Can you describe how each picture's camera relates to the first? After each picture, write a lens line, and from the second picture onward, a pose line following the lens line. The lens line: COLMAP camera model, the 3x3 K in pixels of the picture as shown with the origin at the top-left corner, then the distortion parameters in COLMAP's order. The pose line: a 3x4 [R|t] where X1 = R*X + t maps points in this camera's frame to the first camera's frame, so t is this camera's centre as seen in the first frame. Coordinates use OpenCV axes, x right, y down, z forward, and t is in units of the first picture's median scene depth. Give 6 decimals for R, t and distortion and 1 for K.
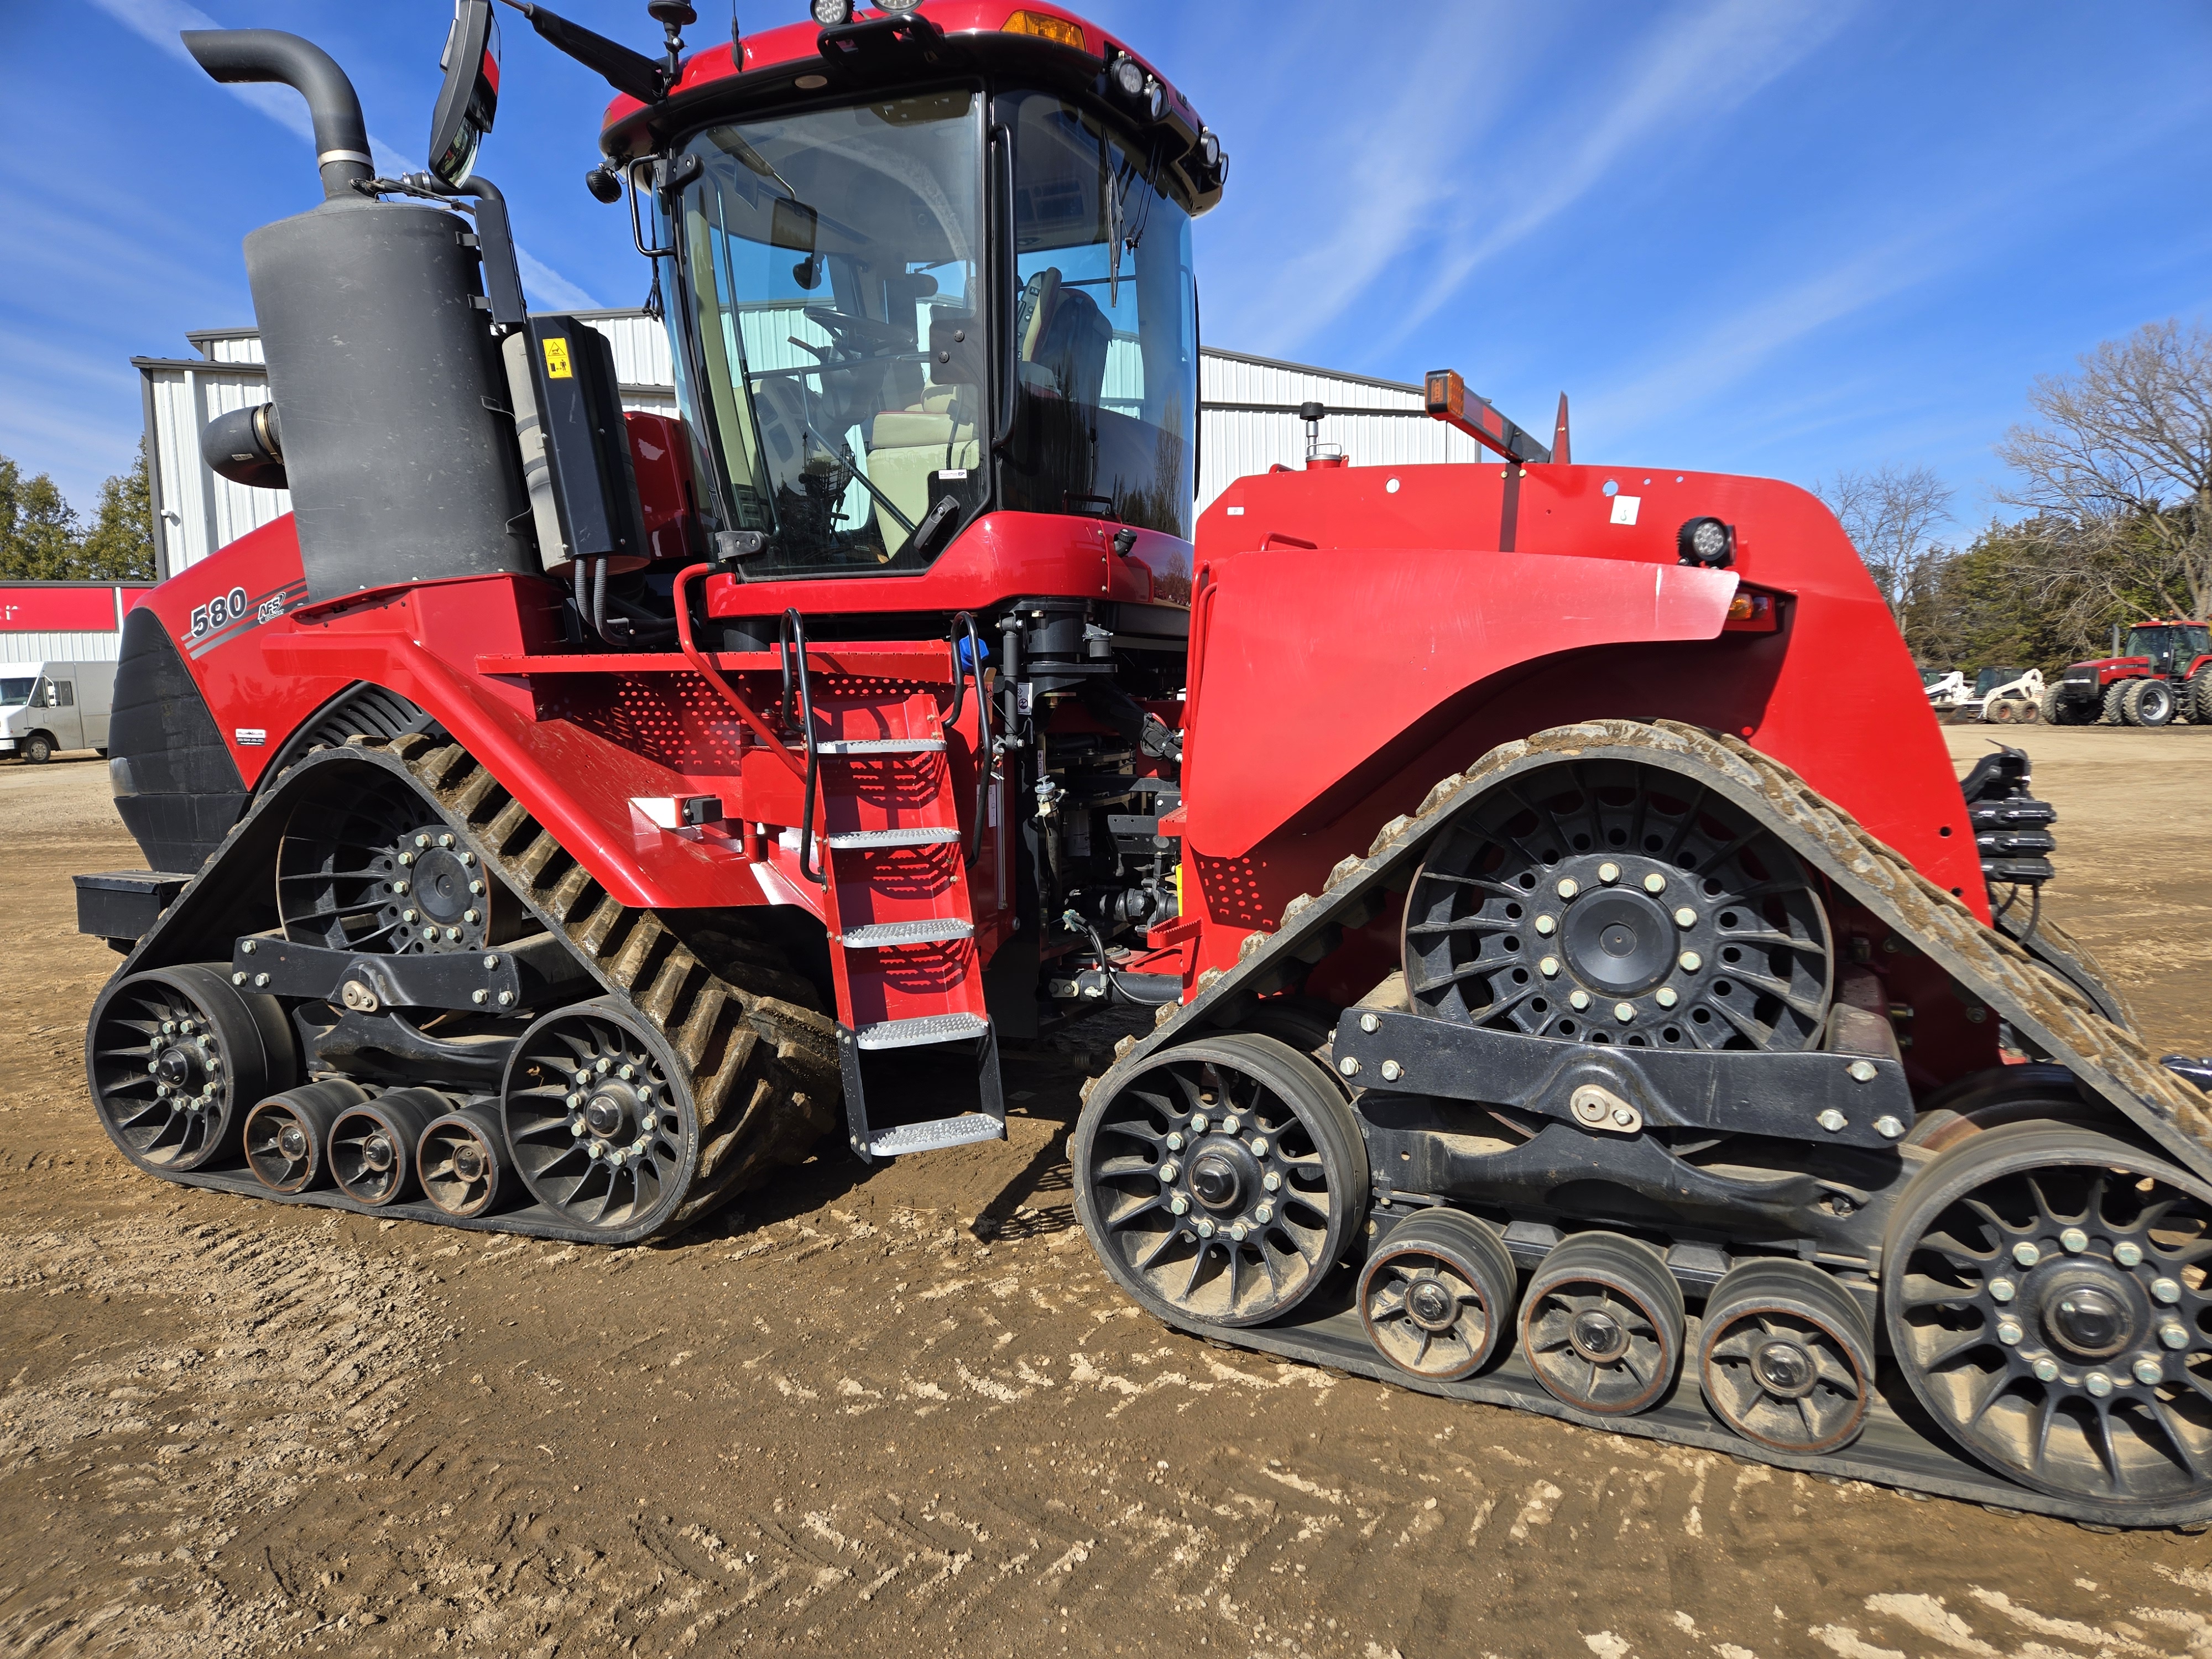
lens RADIAL K [[1468.2, 0, 1135.6], [0, 1468.2, 822.9], [0, 0, 1]] dist [0.080399, -0.054415]
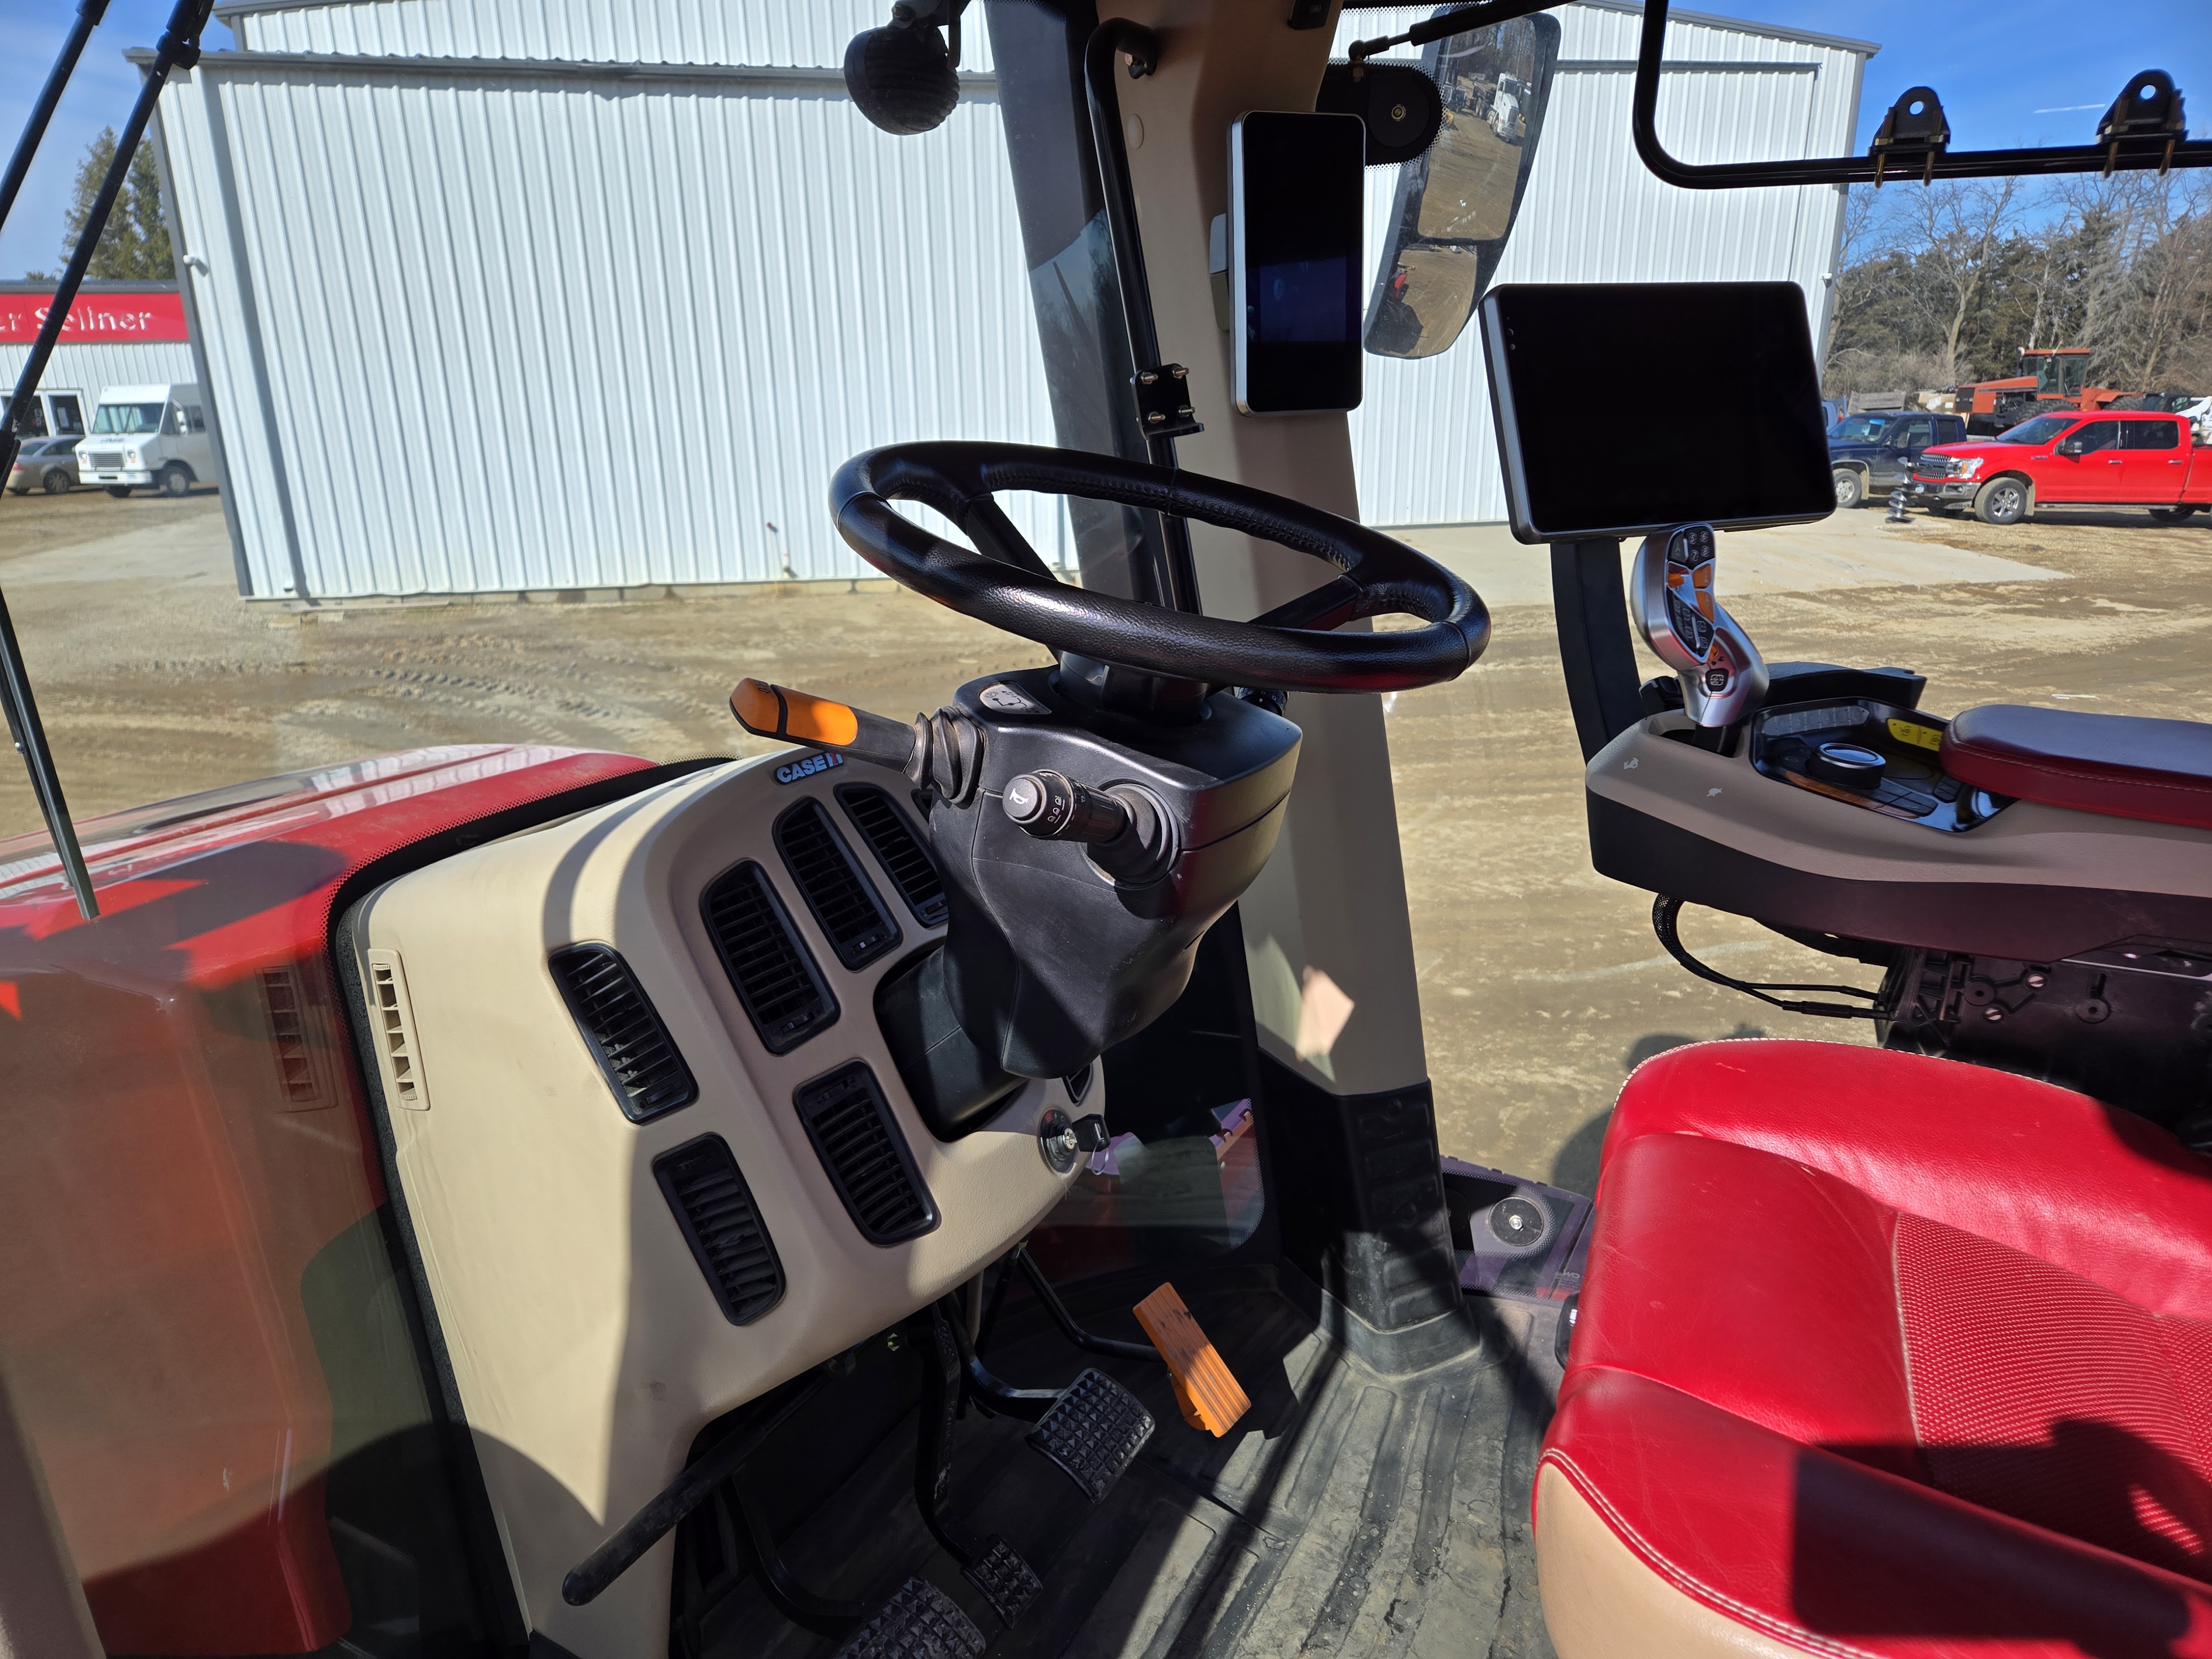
lens RADIAL K [[1468.2, 0, 1117.5], [0, 1468.2, 844.6], [0, 0, 1]] dist [0.080399, -0.054415]
pose [[0.991364, 0.044878, -0.123221, -0.059624], [-0.016781, 0.975311, 0.220199, -0.256290], [0.130061, -0.216229, 0.967641, 0.624501]]
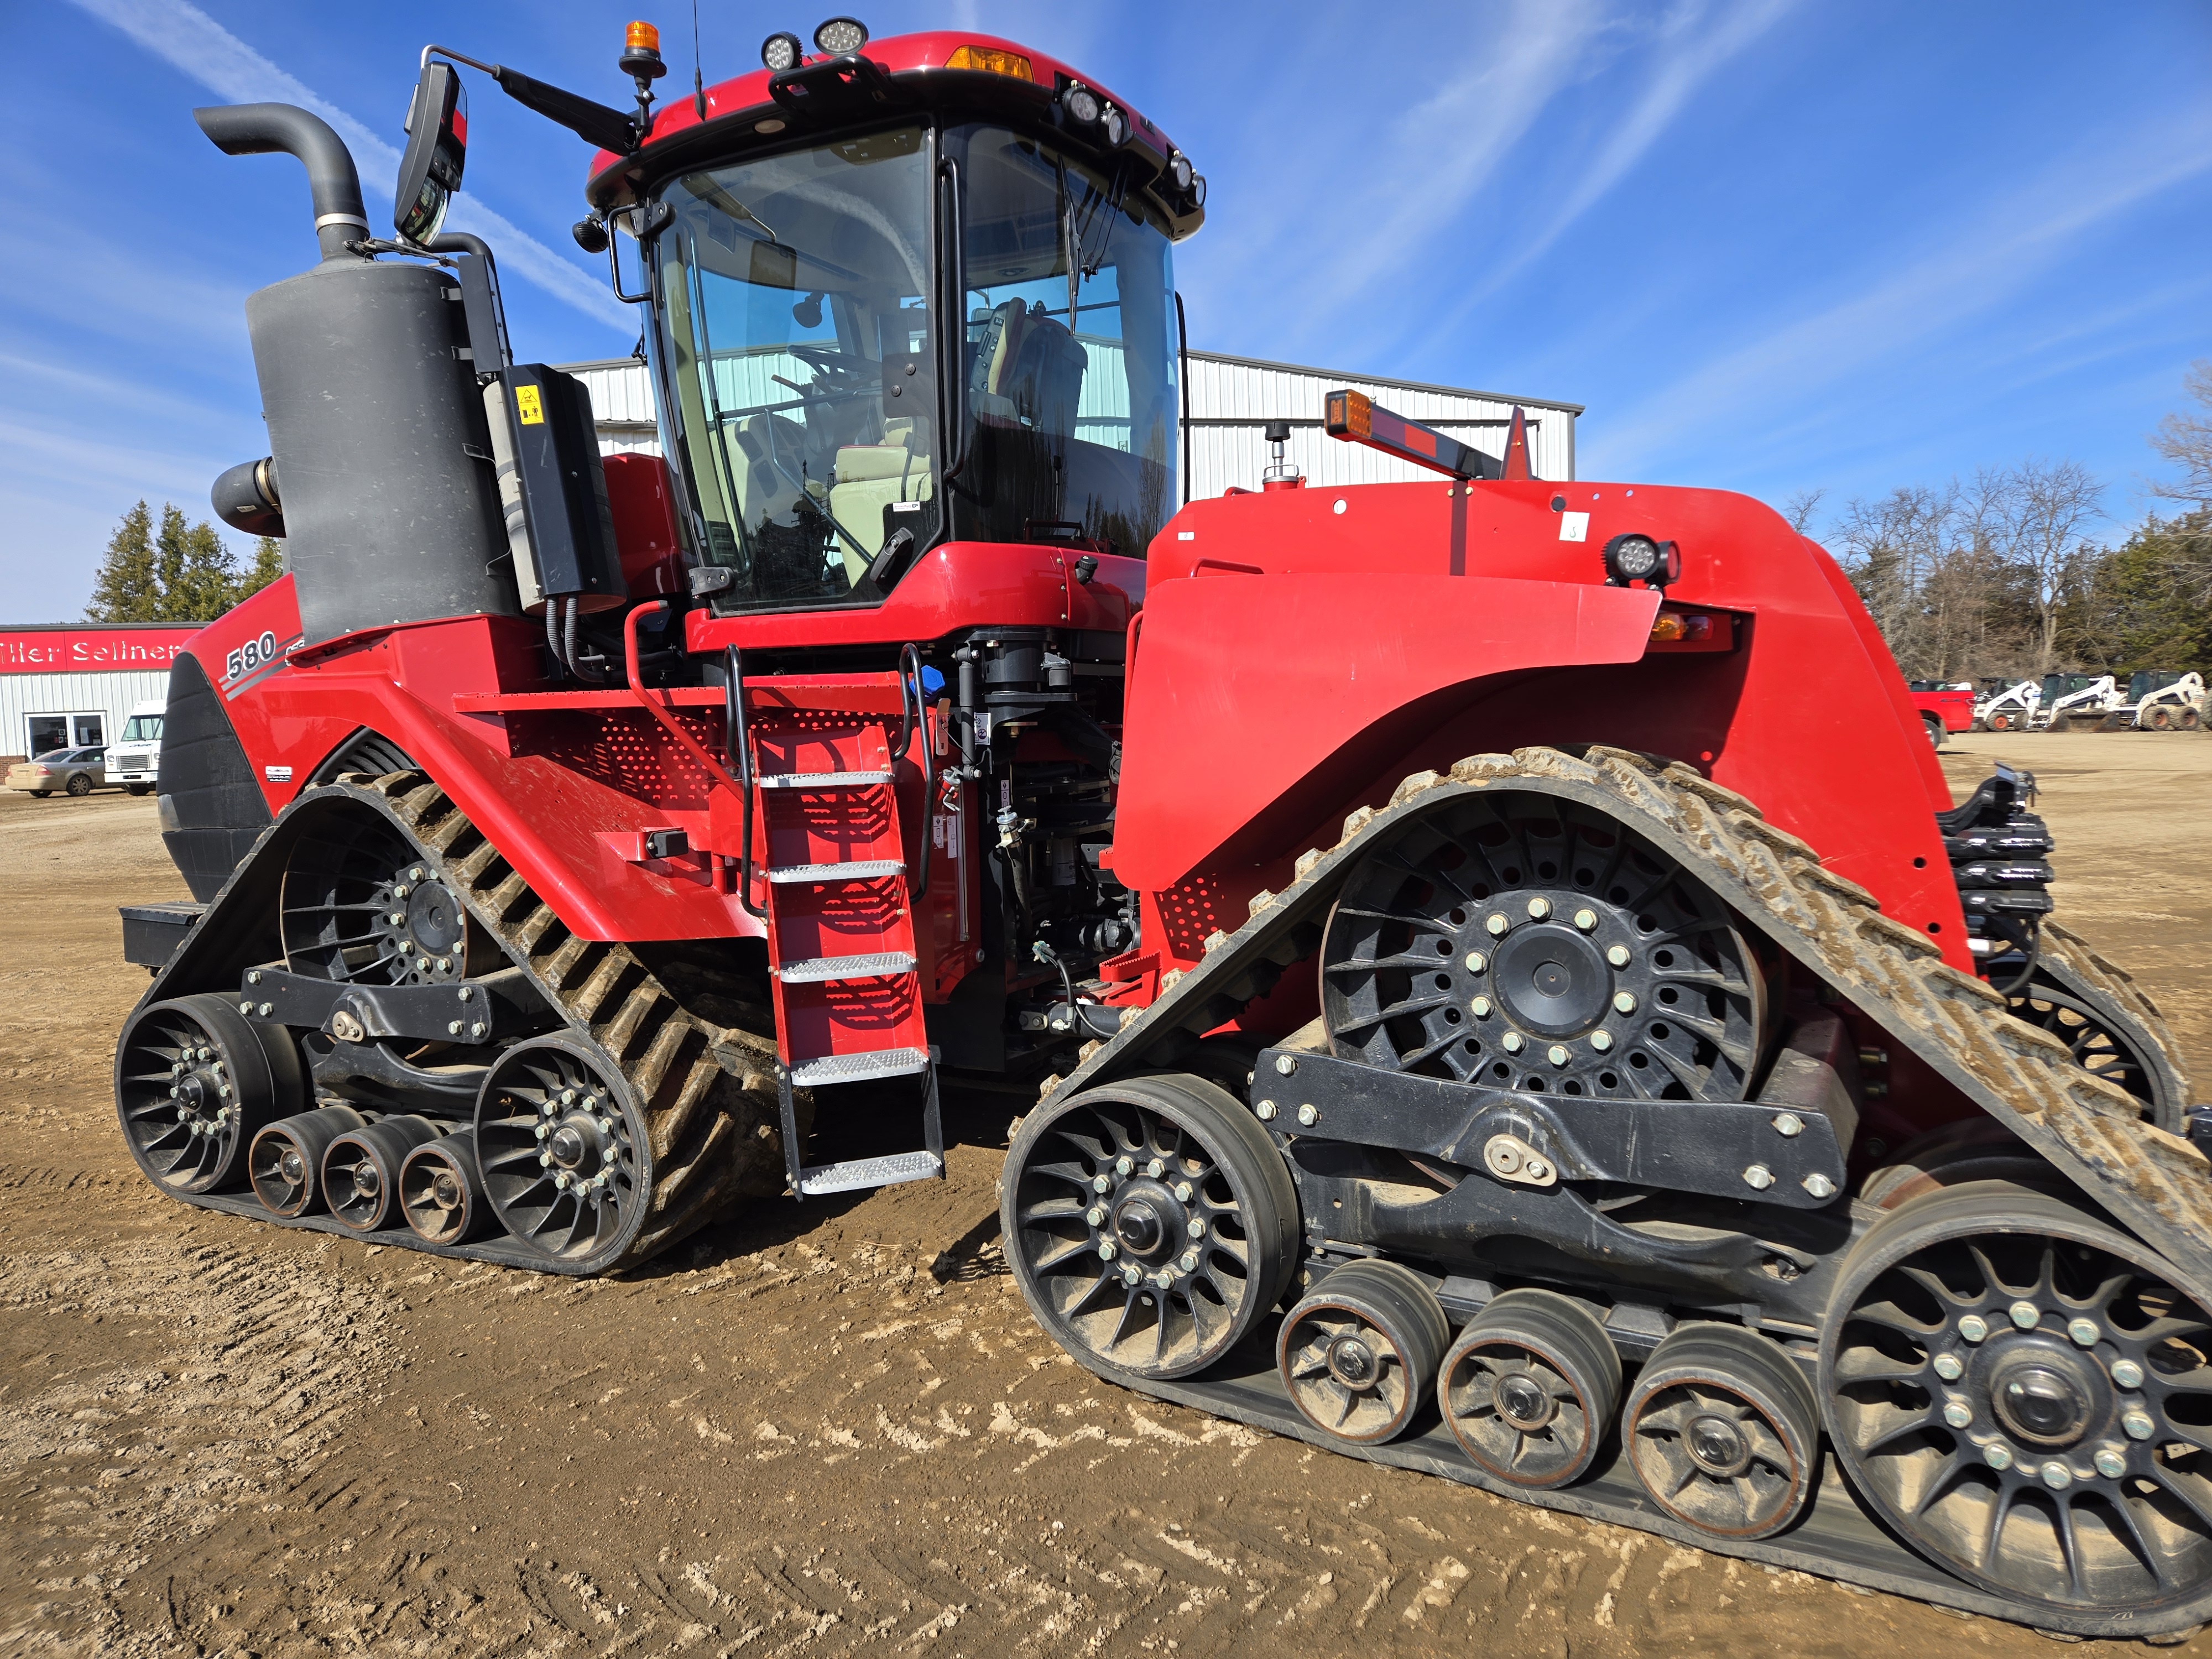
lens RADIAL K [[1468.2, 0, 1110.5], [0, 1468.2, 809.7], [0, 0, 1]] dist [0.080399, -0.054415]
pose [[0.995630, -0.008001, -0.093040, 0.112434], [0.006042, 0.999754, -0.021318, -0.009213], [0.093188, 0.020662, 0.995434, 0.023158]]
